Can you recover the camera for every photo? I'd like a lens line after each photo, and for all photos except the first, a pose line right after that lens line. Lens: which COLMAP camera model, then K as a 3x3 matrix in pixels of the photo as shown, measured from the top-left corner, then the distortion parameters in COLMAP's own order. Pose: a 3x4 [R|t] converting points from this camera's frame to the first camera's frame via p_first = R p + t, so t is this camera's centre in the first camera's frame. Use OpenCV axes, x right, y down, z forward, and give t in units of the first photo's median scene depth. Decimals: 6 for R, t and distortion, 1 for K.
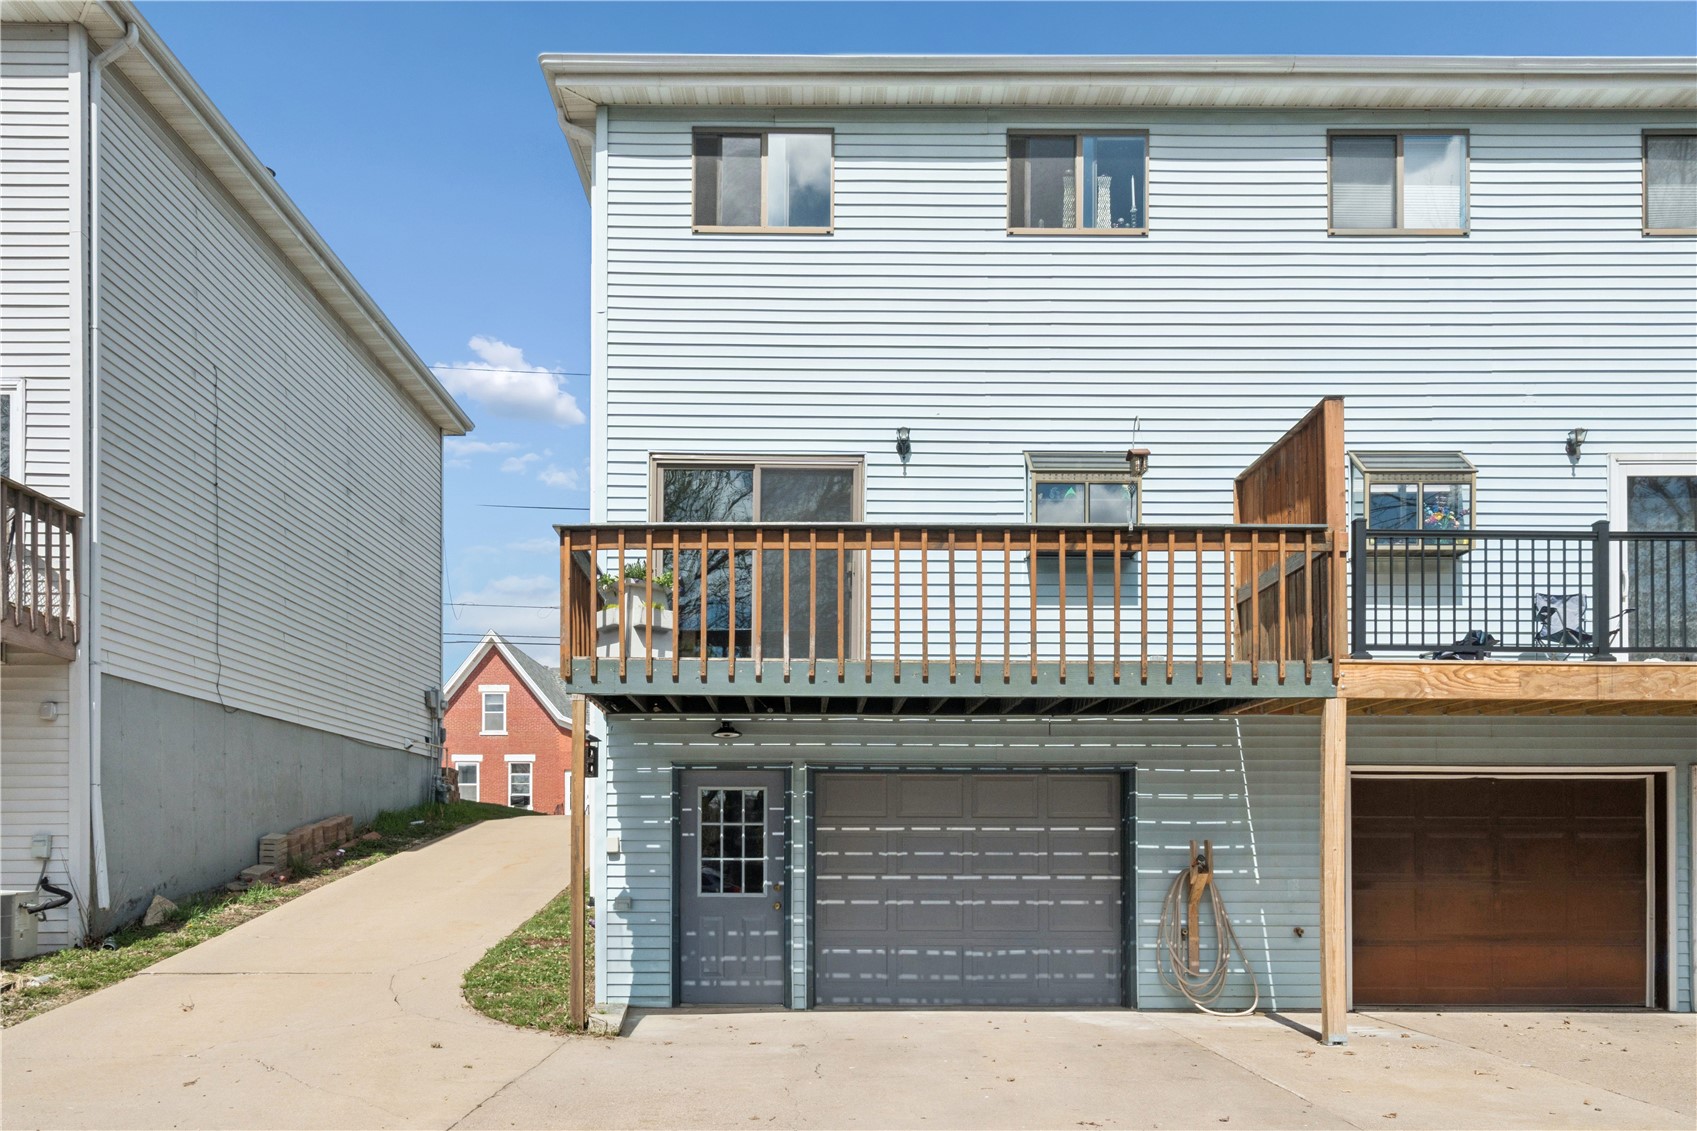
lens RADIAL K [[1152.3, 0, 845.9], [0, 1152.3, 622.0], [0, 0, 1]] dist [0.004212, 0.000786]
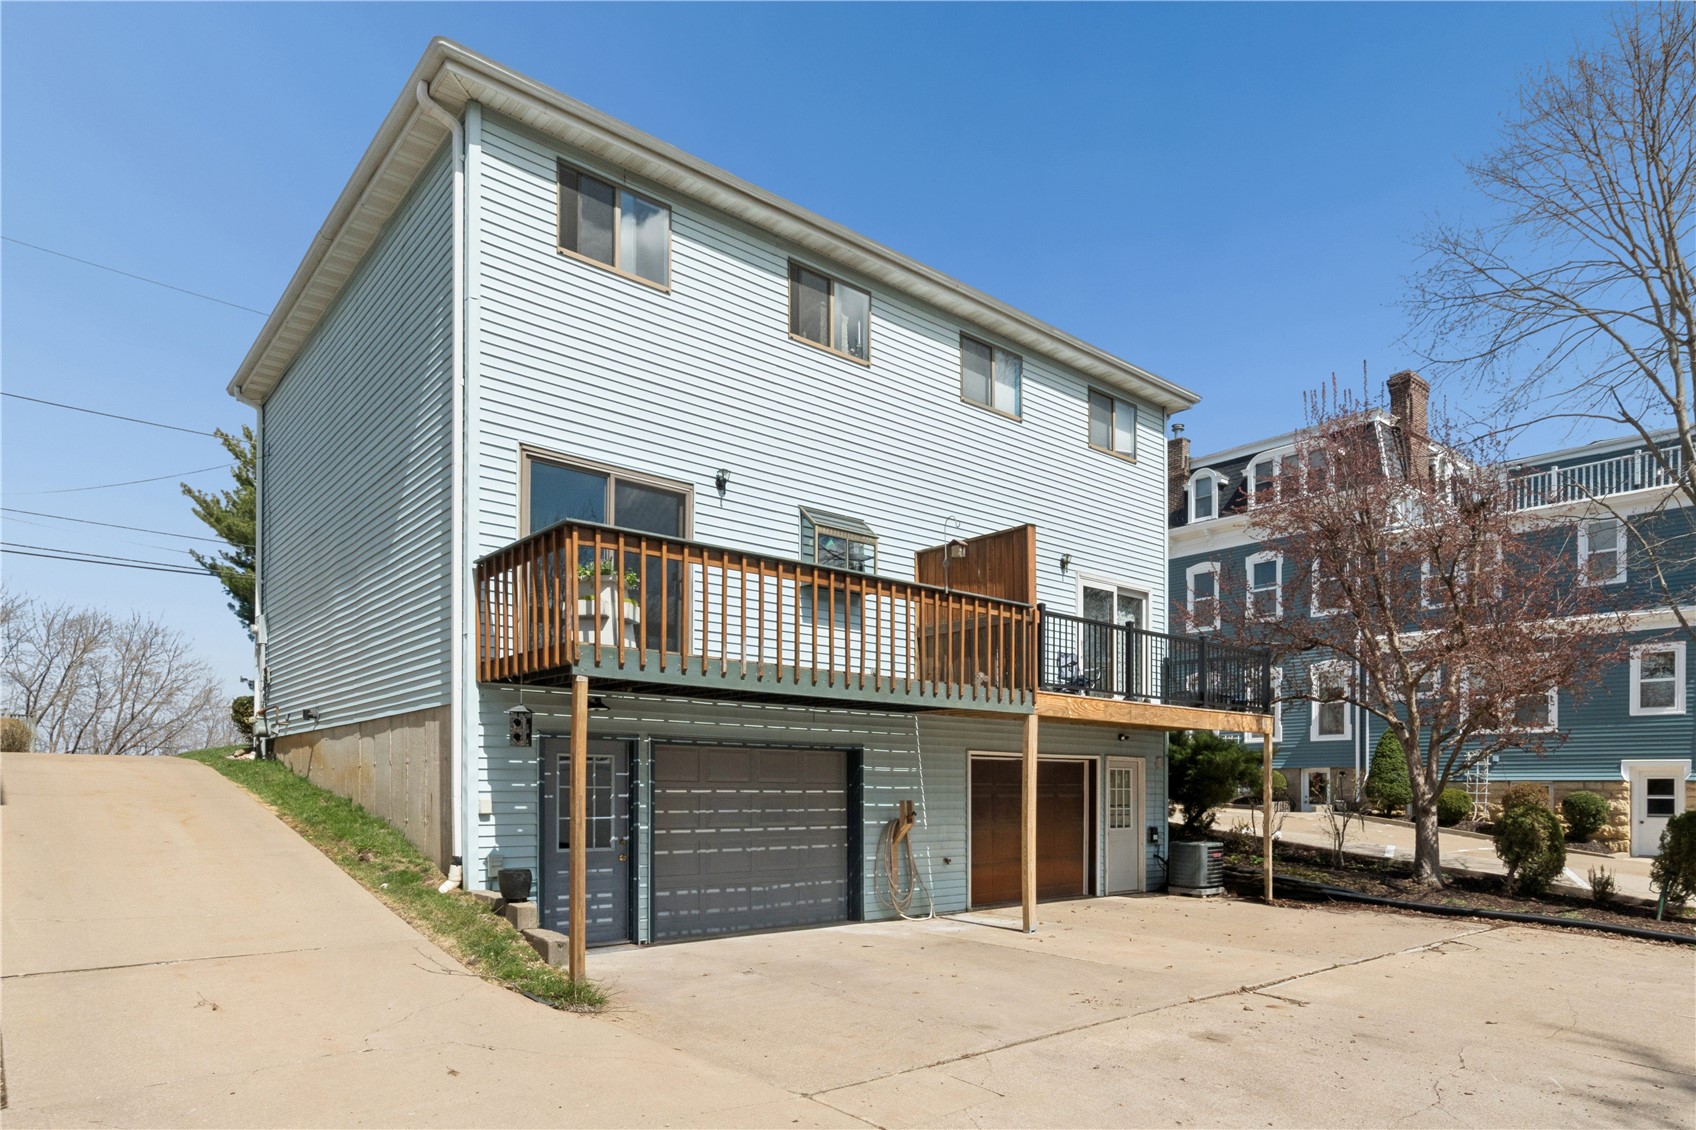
lens RADIAL K [[969.8, 0, 848.0], [0, 969.8, 565.0], [0, 0, 1]] dist [-0.004102, 0.000979]
pose [[0.768443, 0.145891, 0.623066, -0.530599], [-0.130335, 0.988938, -0.070814, -0.008416], [-0.626505, -0.026790, 0.778957, 0.094138]]
